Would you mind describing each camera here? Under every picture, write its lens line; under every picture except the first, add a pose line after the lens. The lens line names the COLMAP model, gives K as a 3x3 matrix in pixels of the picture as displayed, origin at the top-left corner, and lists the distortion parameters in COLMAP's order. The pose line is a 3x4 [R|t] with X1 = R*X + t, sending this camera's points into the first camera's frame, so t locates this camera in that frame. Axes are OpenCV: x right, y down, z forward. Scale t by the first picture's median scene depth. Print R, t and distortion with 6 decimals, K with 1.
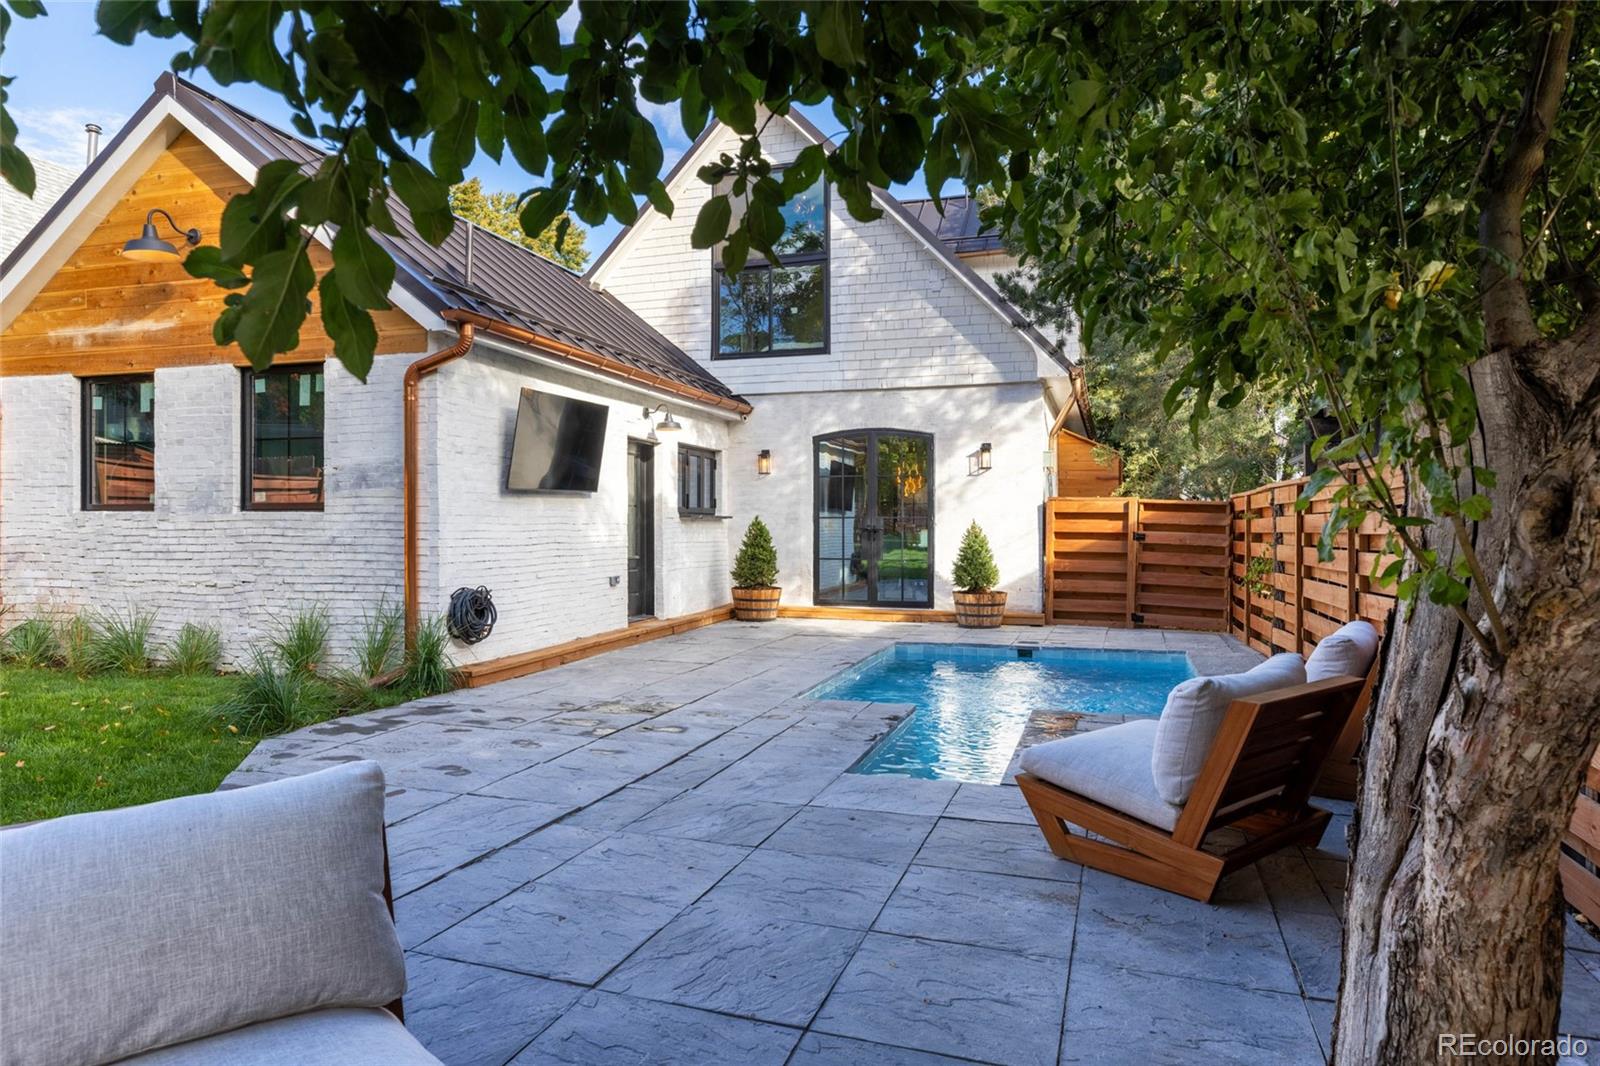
lens RADIAL K [[1002.4, 0, 792.3], [0, 1002.4, 532.4], [0, 0, 1]] dist [-0.003223, 0.001050]
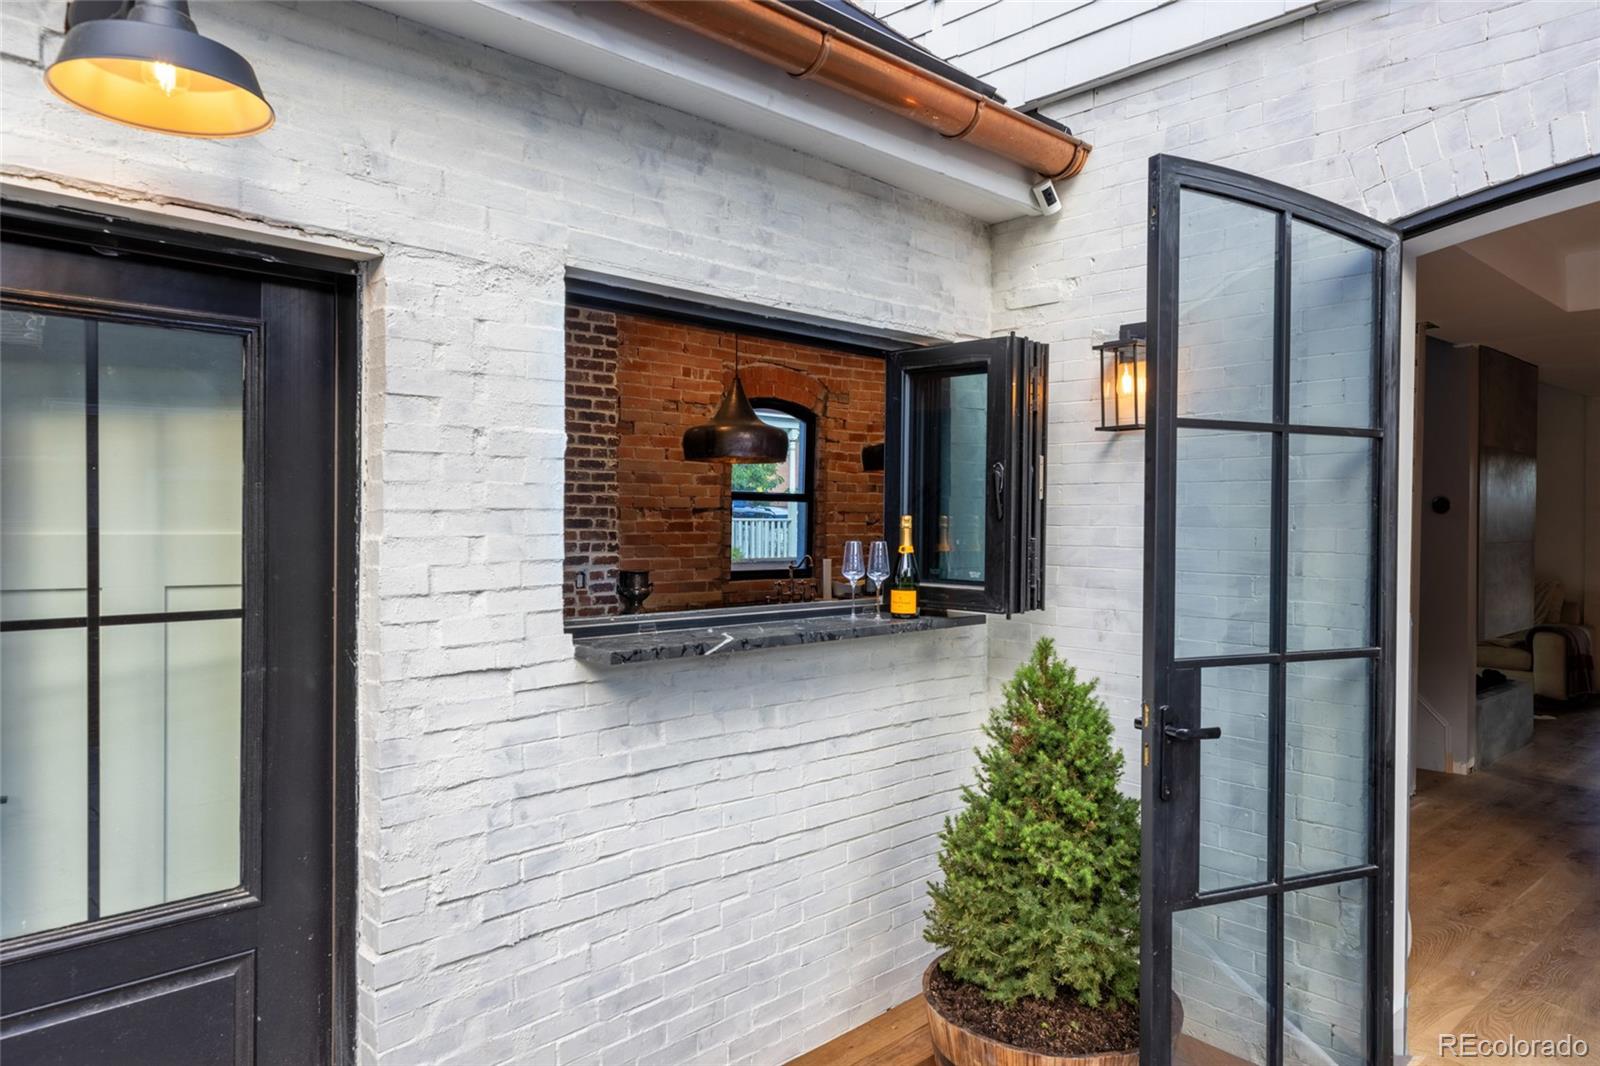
lens RADIAL K [[1040.8, 0, 799.5], [0, 1040.8, 529.6], [0, 0, 1]] dist [0.016262, -0.000892]
pose [[0.873567, 0.011880, -0.486558, 0.024174], [-0.008340, 0.999921, 0.009440, -0.042815], [0.486632, -0.004188, 0.873597, 0.859686]]
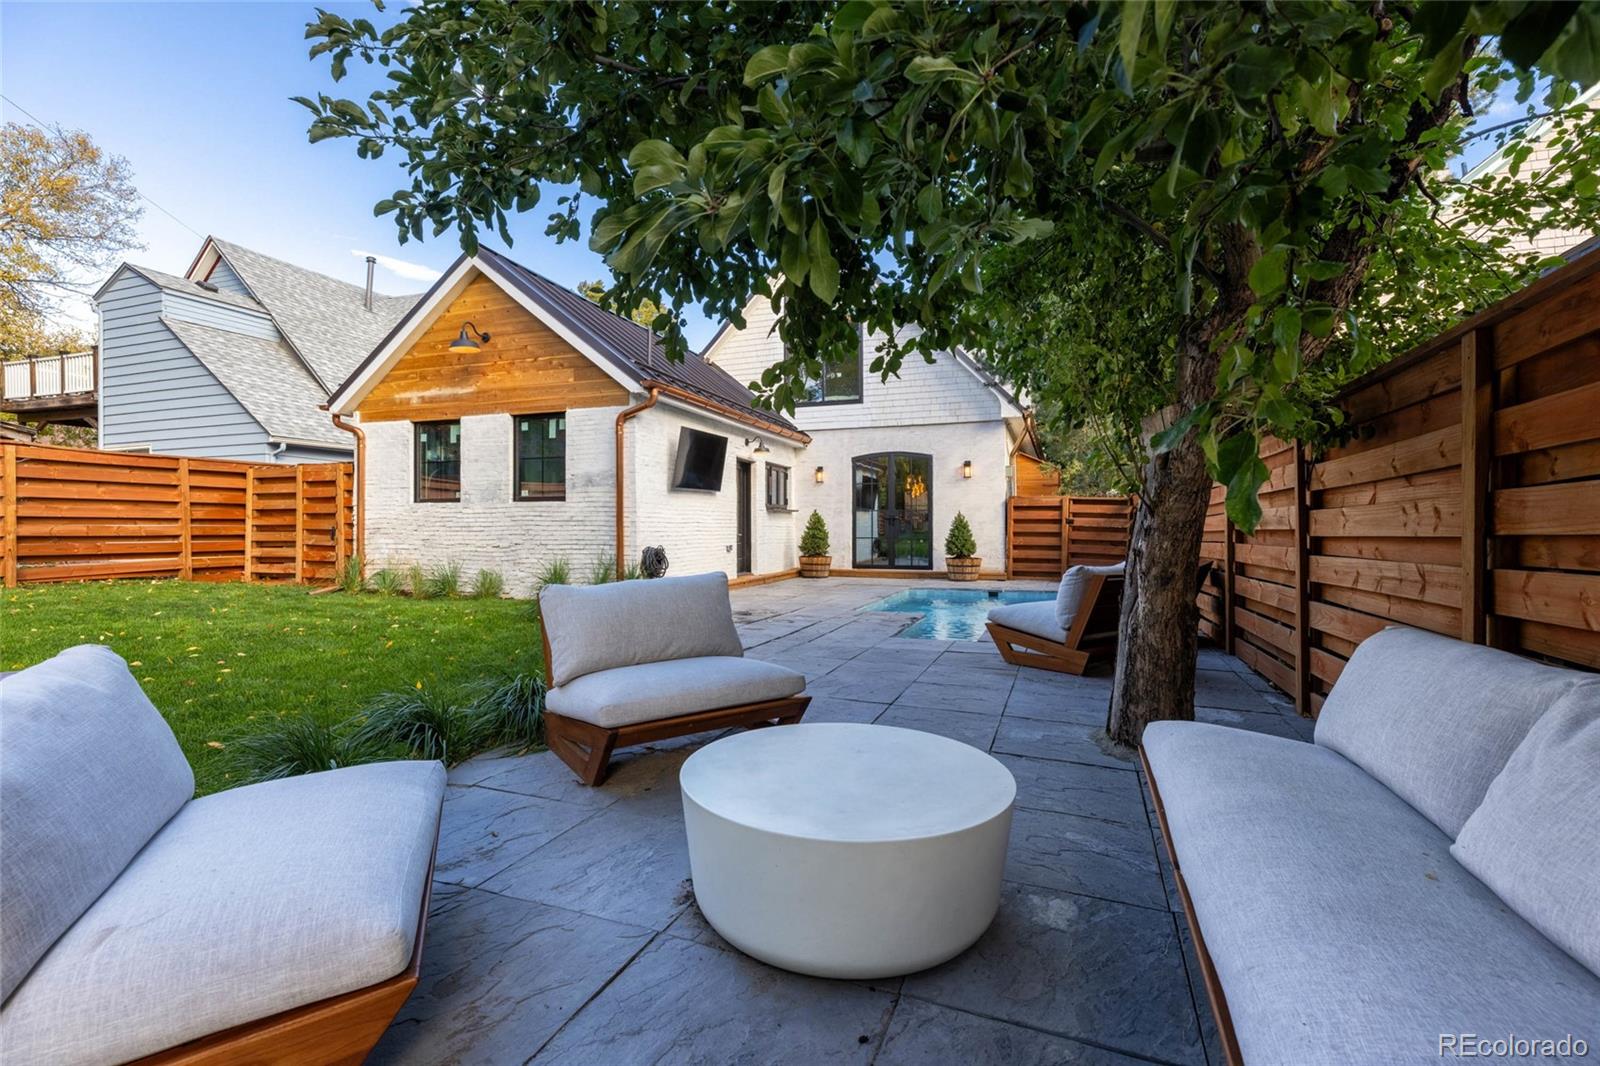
lens RADIAL K [[746.9, 0, 782.6], [0, 746.9, 527.4], [0, 0, 1]] dist [0.000953, -0.000044]
pose [[0.998739, -0.002123, -0.050159, -0.030585], [0.001618, 0.999948, -0.010104, 0.024067], [0.050178, 0.010010, 0.998690, -0.149121]]
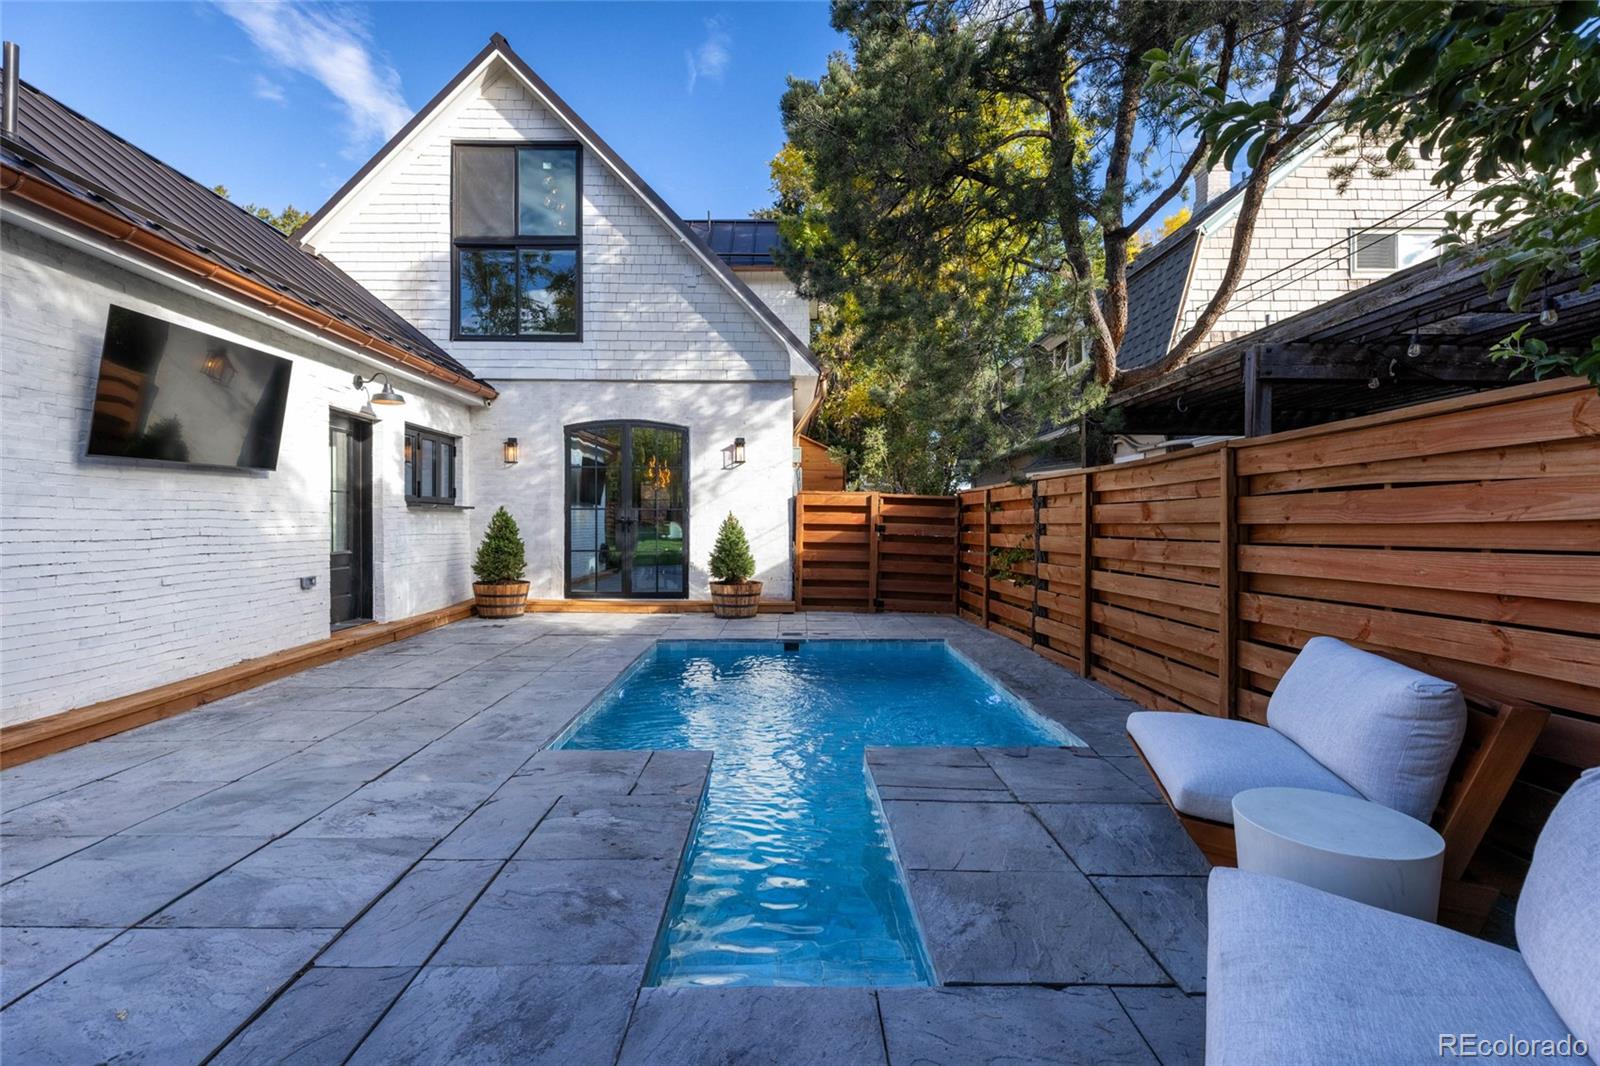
lens RADIAL K [[742.4, 0, 801.2], [0, 742.4, 529.2], [0, 0, 1]] dist [0.001945, 0.000031]
pose [[0.944679, -0.000382, 0.327996, 0.001717], [-0.001146, 0.999989, 0.004464, 0.001889], [-0.327994, -0.004592, 0.944669, 0.268000]]
